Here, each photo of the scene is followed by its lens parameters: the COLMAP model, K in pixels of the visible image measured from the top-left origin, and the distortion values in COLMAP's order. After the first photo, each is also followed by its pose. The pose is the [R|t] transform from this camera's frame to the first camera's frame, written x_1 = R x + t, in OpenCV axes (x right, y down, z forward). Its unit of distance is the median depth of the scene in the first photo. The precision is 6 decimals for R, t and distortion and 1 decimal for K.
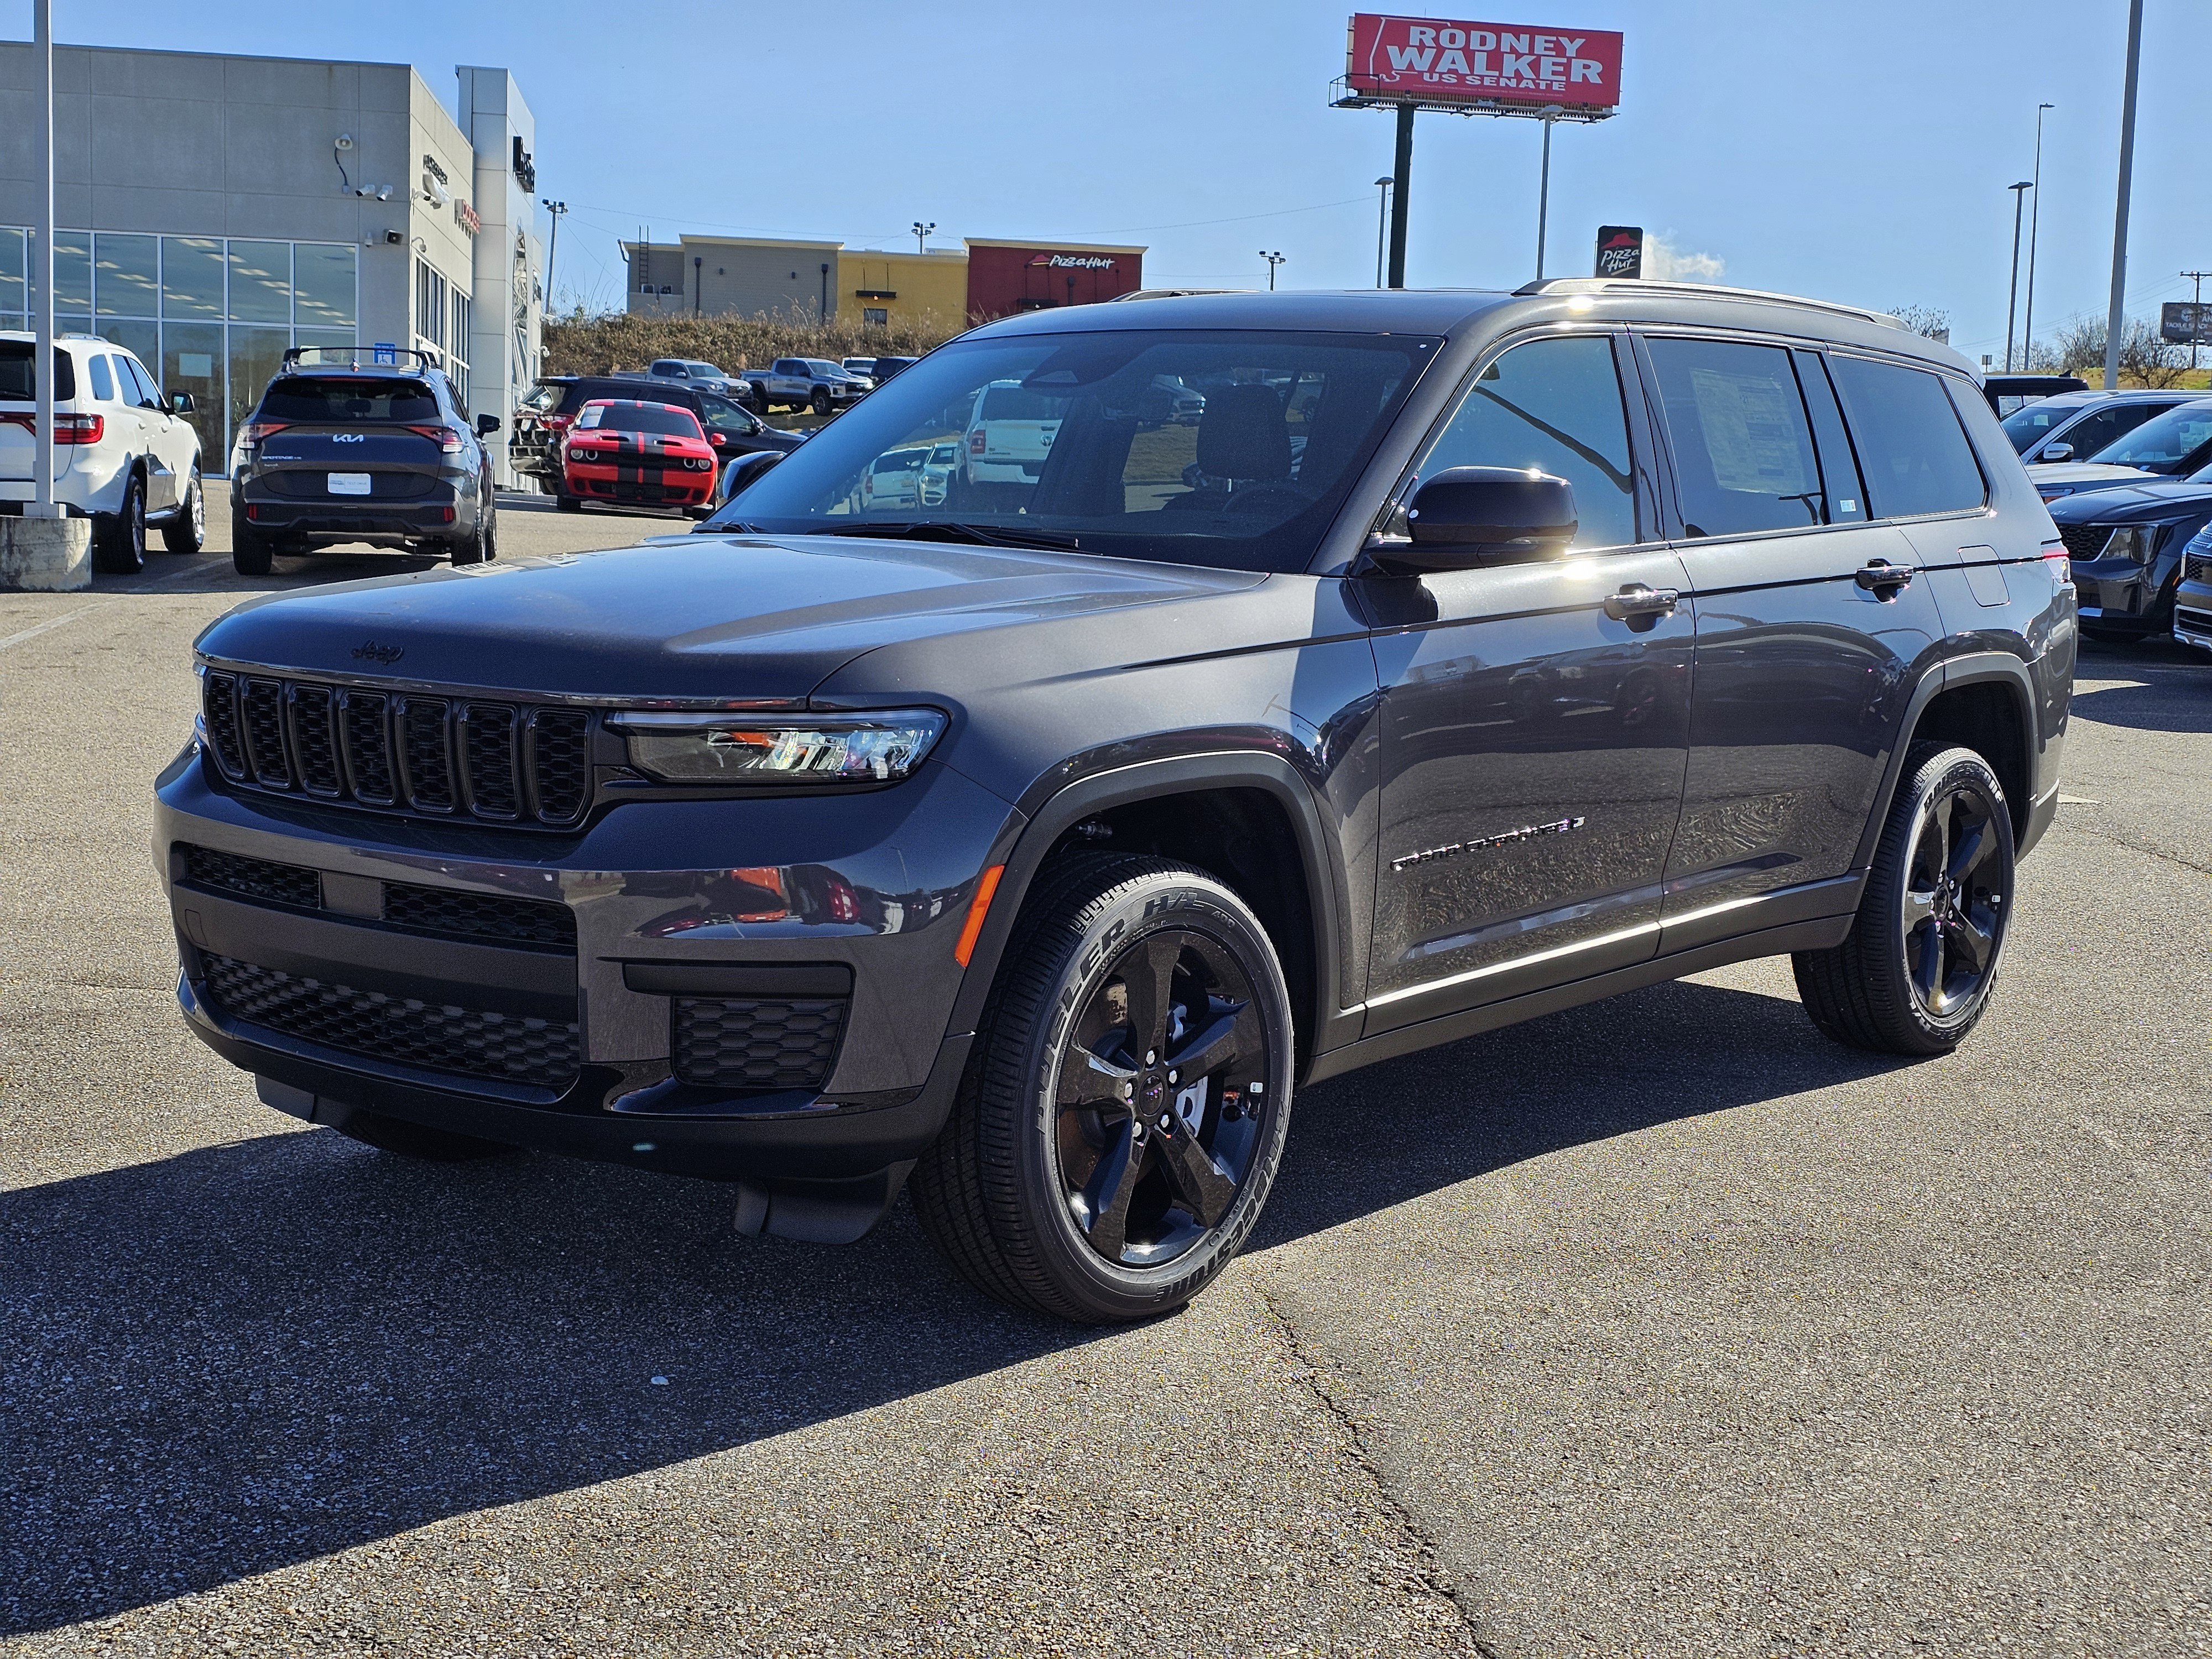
lens RADIAL K [[3189.0, 0, 1098.6], [0, 3189.0, 836.1], [0, 0, 1]] dist [0.049078, 0.000000]
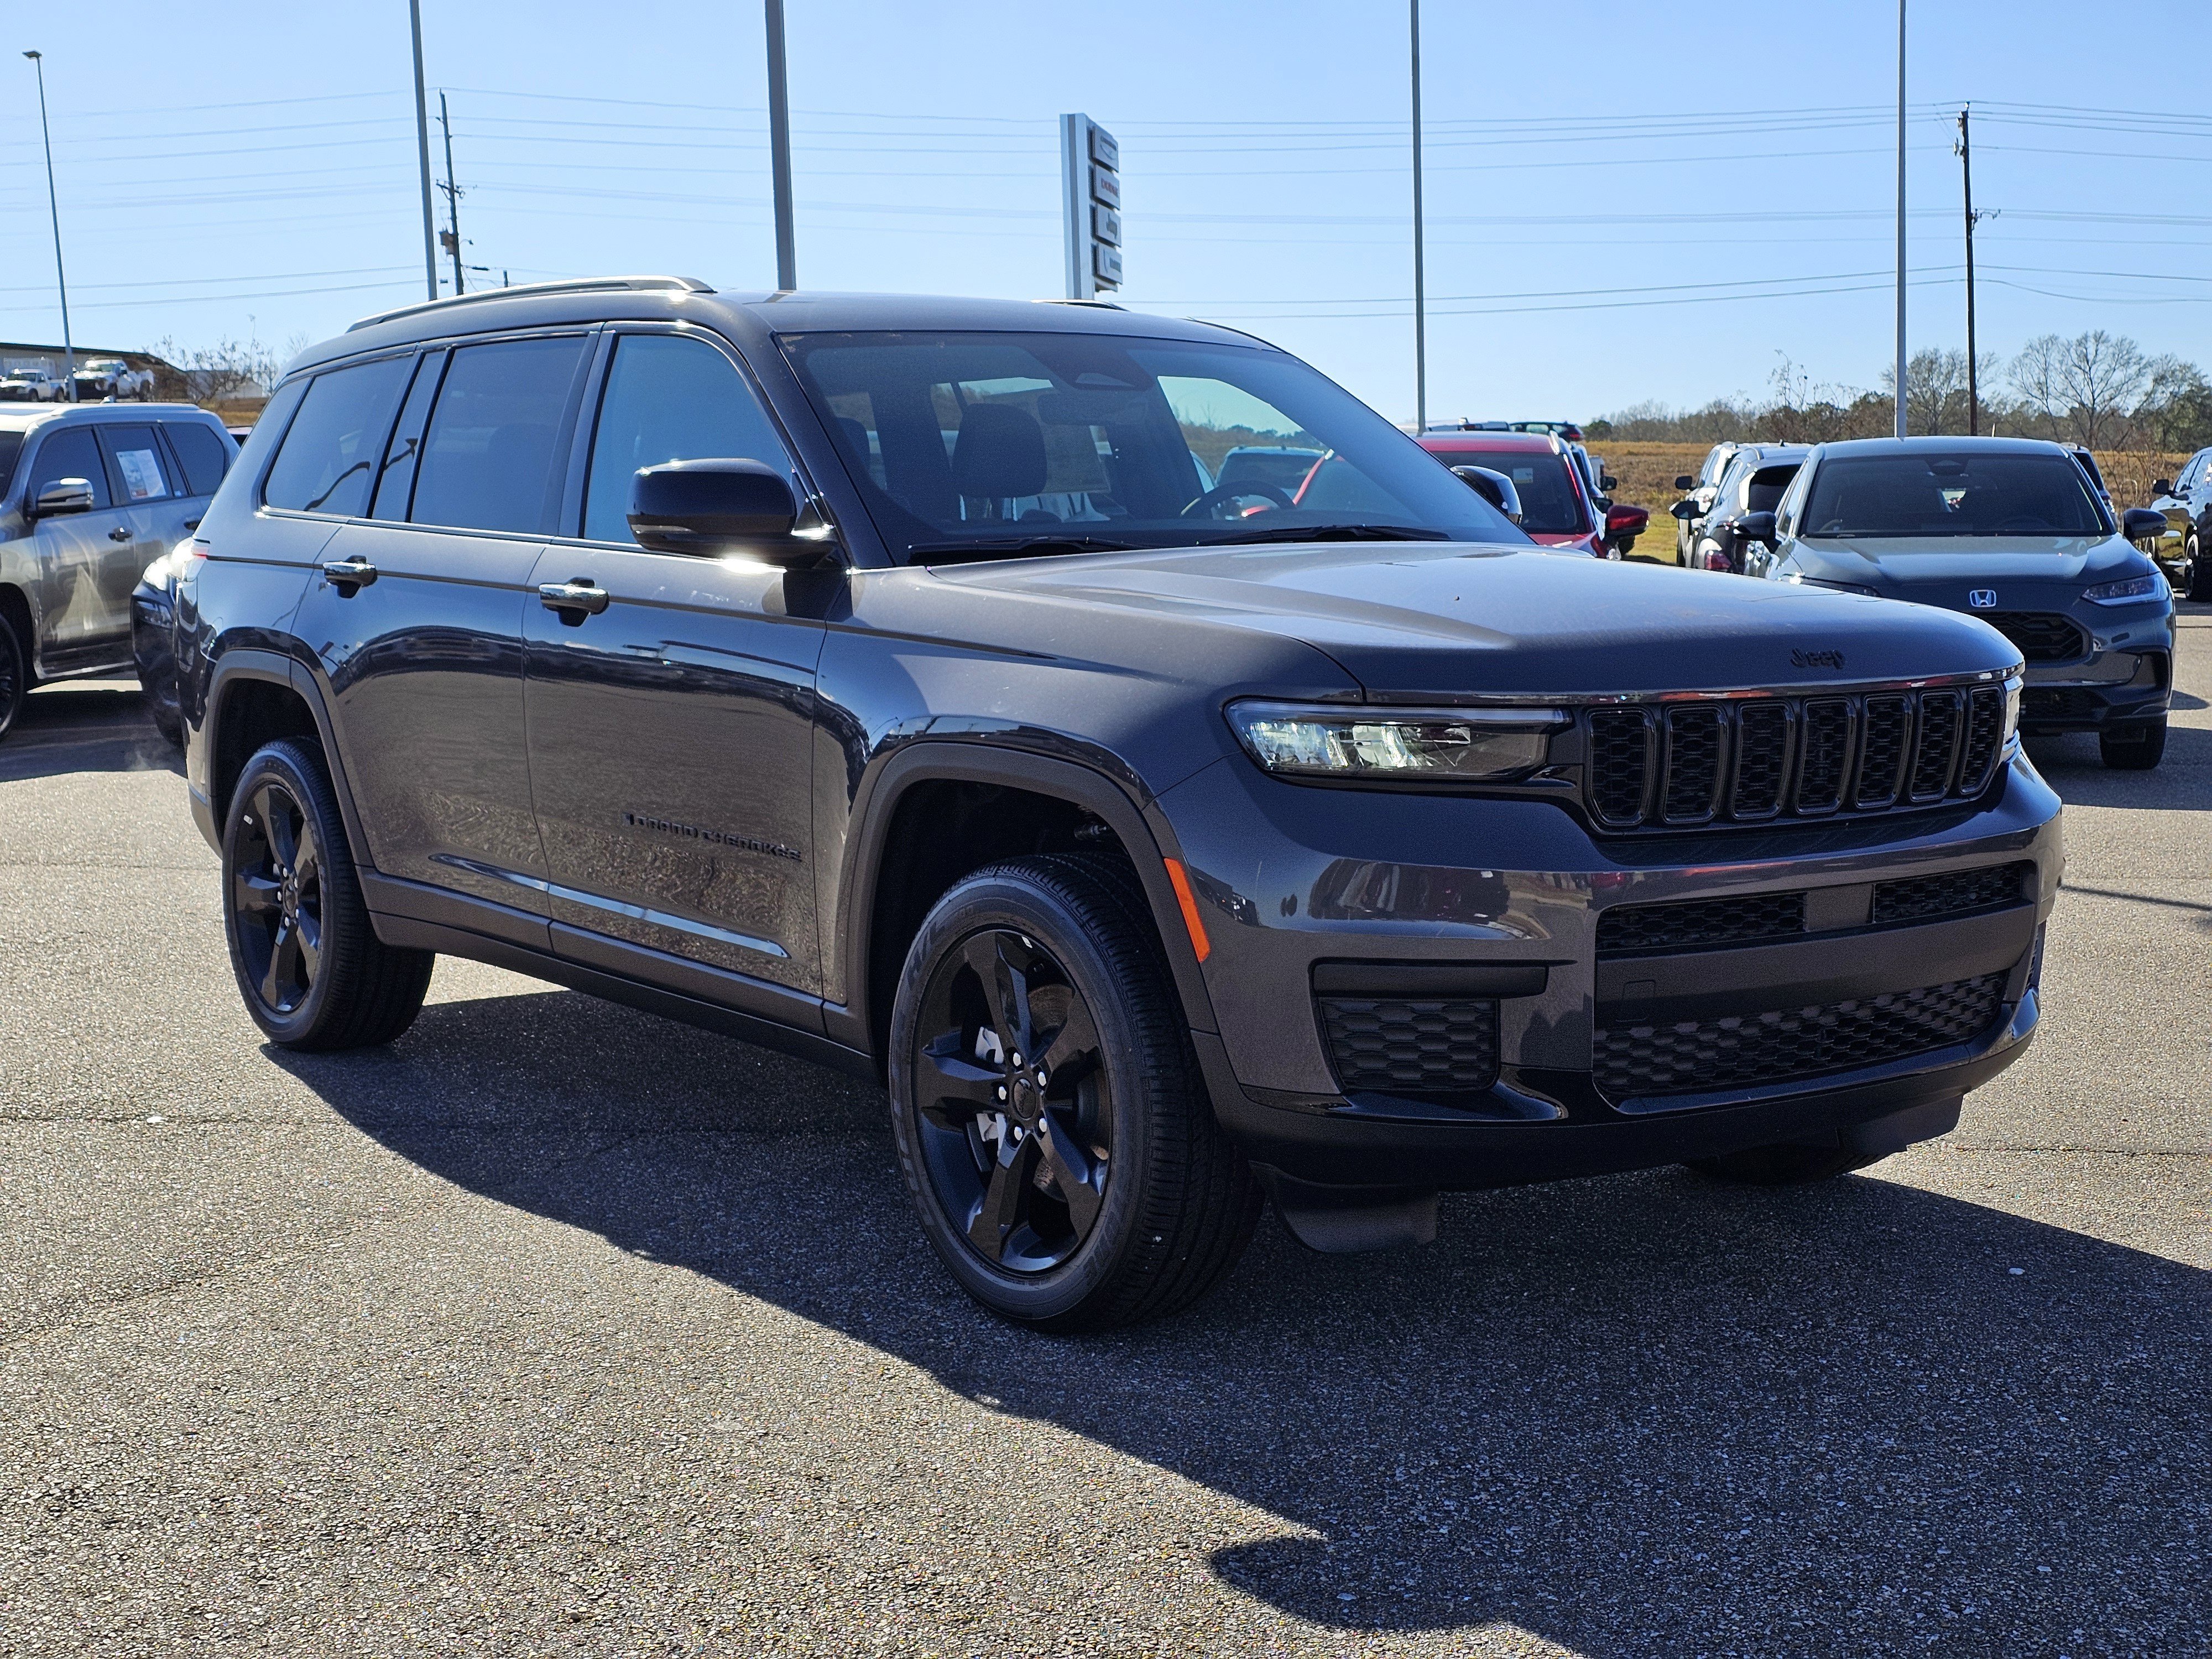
lens RADIAL K [[3189.0, 0, 1108.0], [0, 3189.0, 822.3], [0, 0, 1]] dist [0.049078, 0.000000]
pose [[0.202331, -0.127386, 0.970997, -0.977863], [0.129830, 0.986241, 0.102333, -0.108387], [-0.970673, 0.105359, 0.216085, 0.805801]]
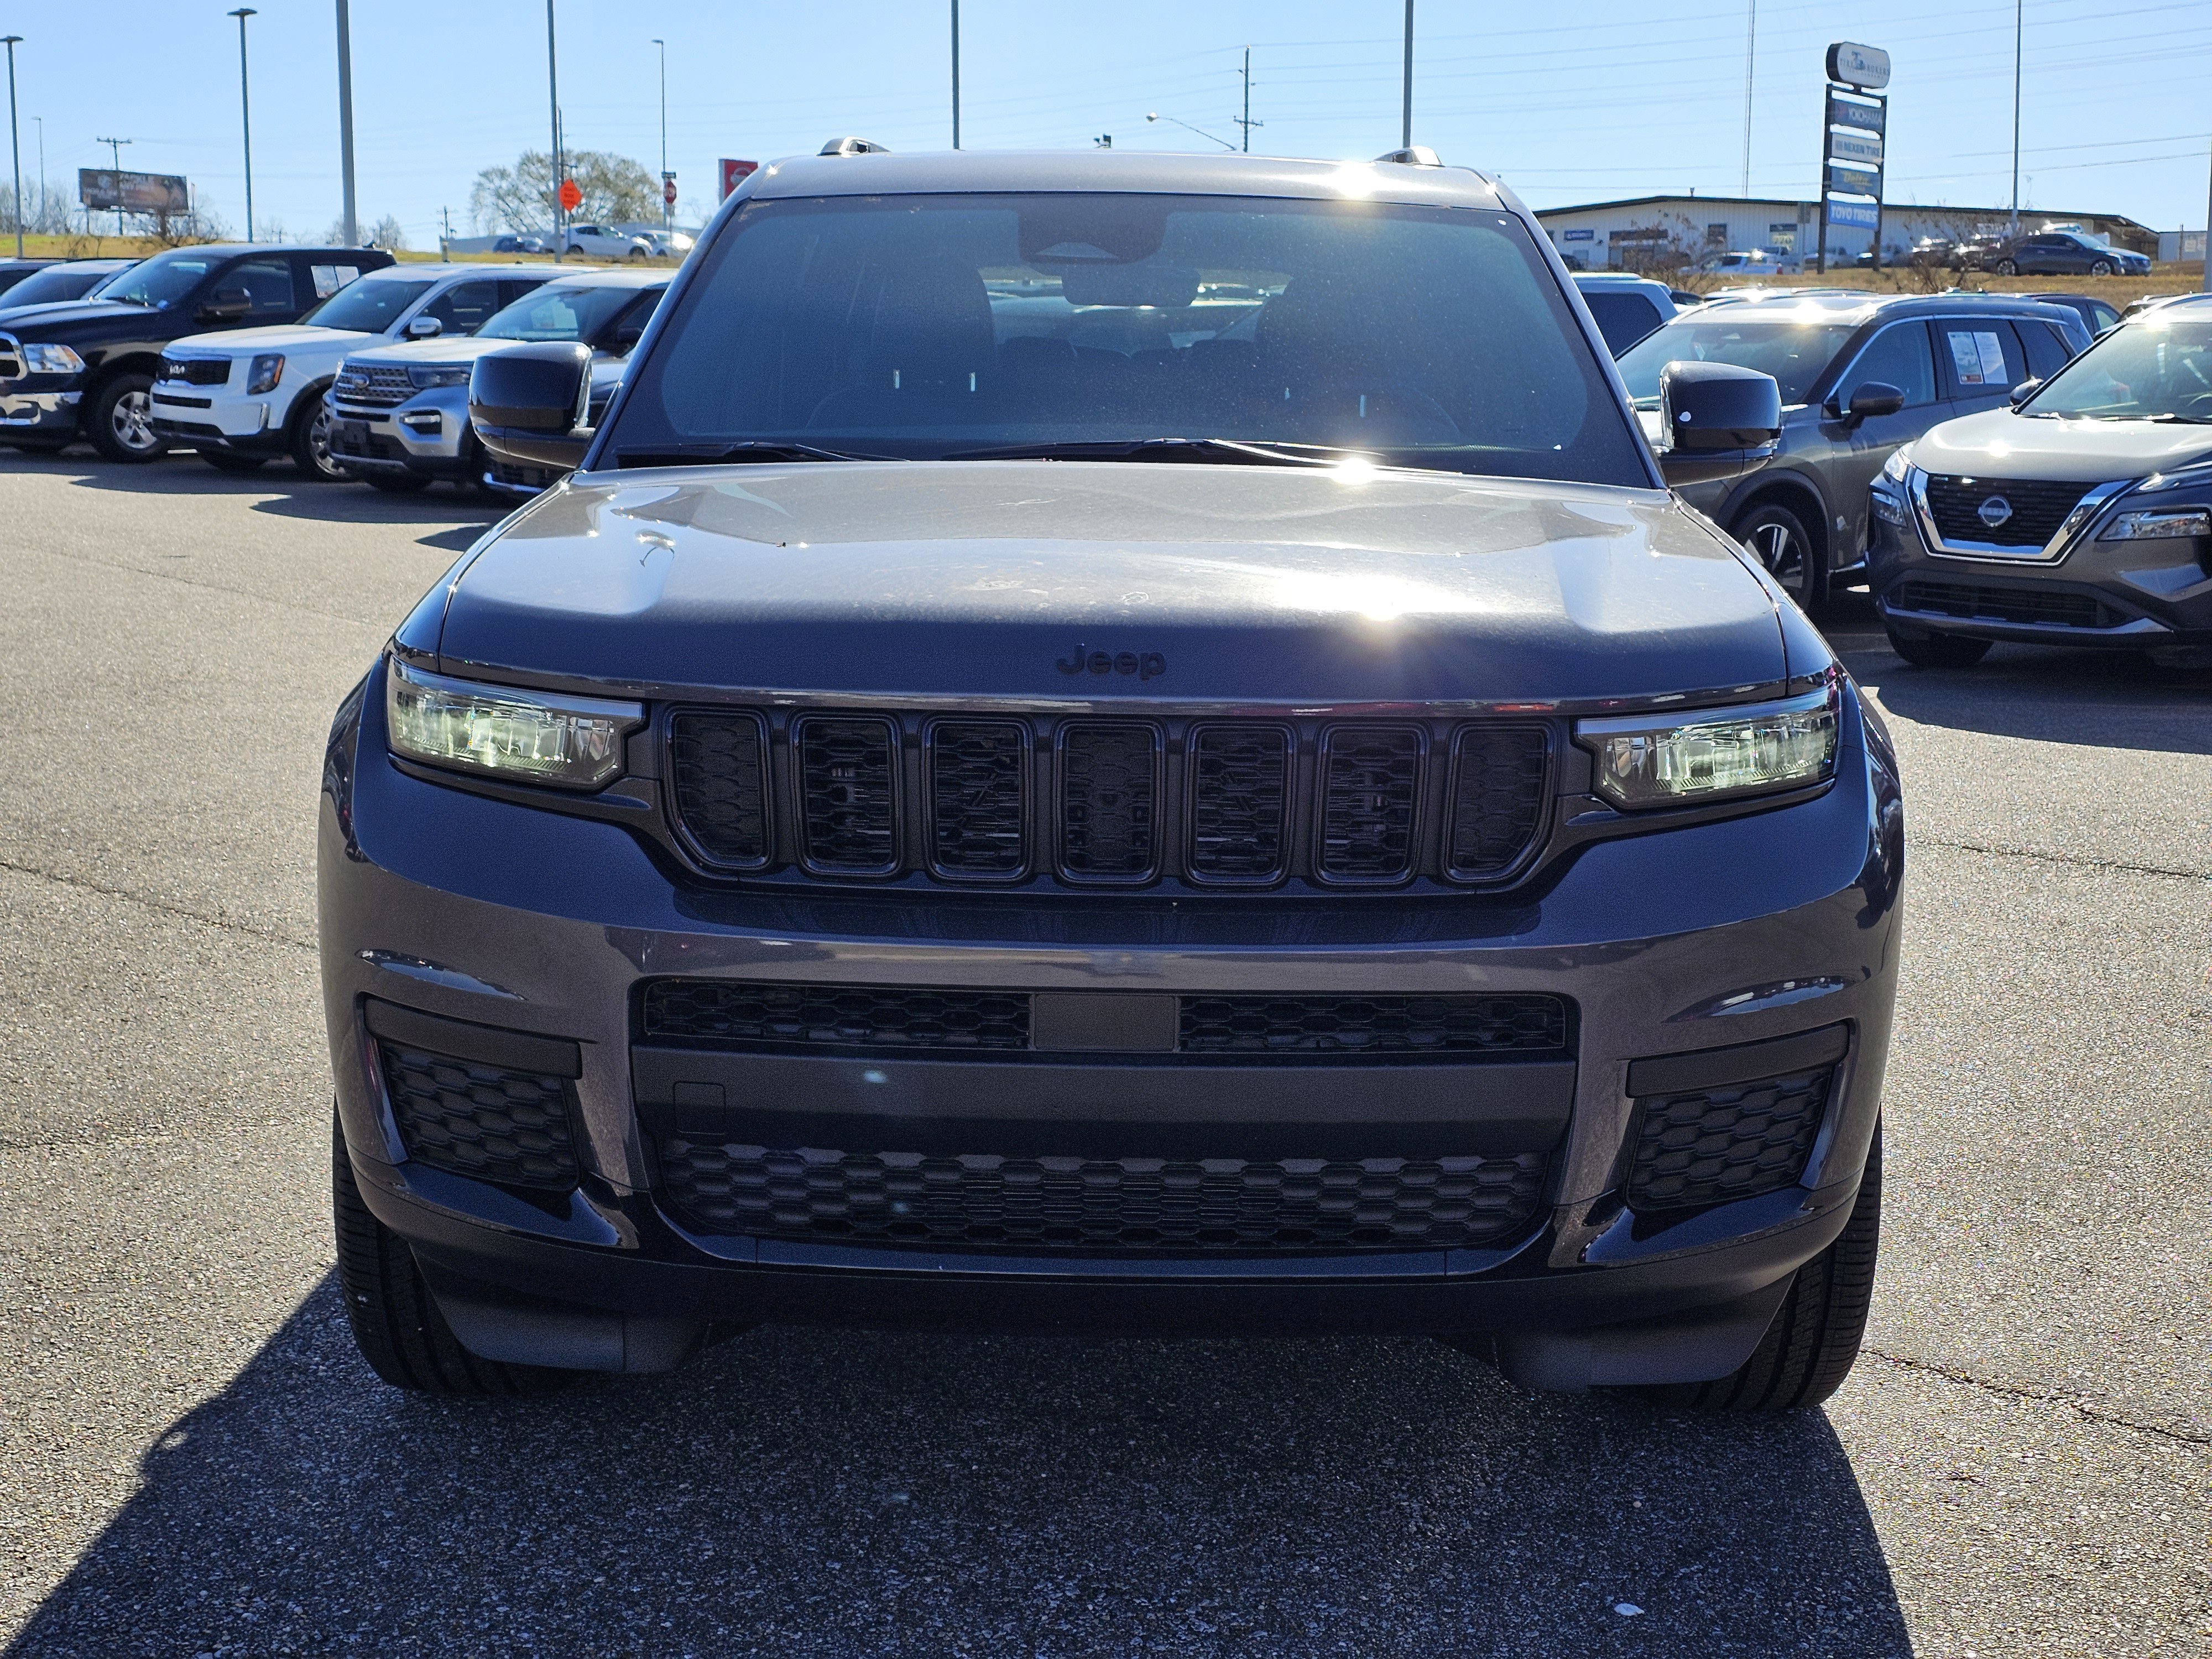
lens RADIAL K [[3189.0, 0, 1100.4], [0, 3189.0, 822.0], [0, 0, 1]] dist [0.049078, 0.000000]
pose [[0.763472, -0.103572, 0.637482, -0.530352], [0.080466, 0.994621, 0.065227, -0.054345], [-0.640809, 0.001497, 0.767699, 0.389363]]
